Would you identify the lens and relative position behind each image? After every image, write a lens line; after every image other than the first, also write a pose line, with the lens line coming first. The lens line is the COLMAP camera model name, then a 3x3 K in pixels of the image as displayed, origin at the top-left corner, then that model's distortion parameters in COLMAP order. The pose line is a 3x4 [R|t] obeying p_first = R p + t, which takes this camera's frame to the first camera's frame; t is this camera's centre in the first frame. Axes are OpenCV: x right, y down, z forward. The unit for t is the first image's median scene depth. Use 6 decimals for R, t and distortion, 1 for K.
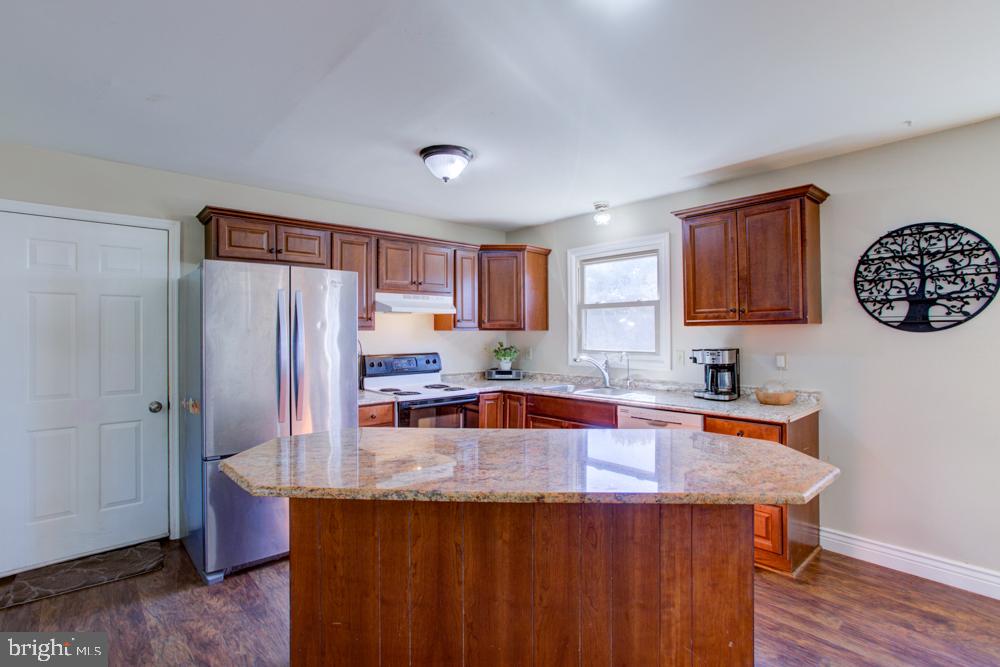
lens RADIAL K [[481.9, 0, 494.3], [0, 481.9, 330.7], [0, 0, 1]] dist [-0.054665, 0.032684]
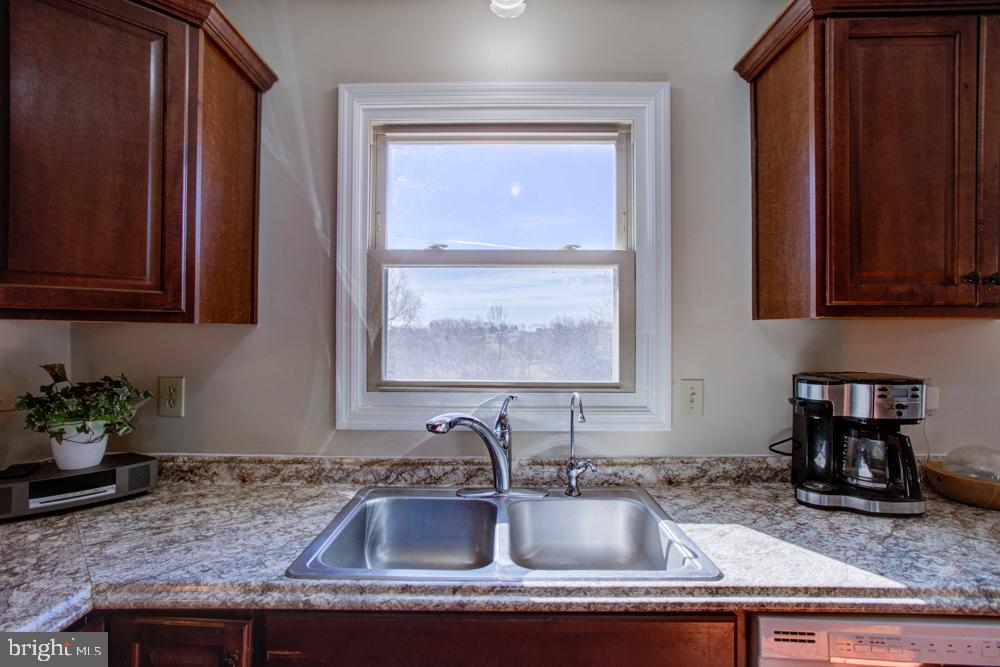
lens RADIAL K [[481.9, 0, 494.3], [0, 481.9, 330.7], [0, 0, 1]] dist [-0.054665, 0.032684]
pose [[0.667577, 0.009495, 0.744480, -0.029826], [-0.010109, 0.999942, -0.003689, 0.004749], [-0.744472, -0.005063, 0.667634, 1.007404]]
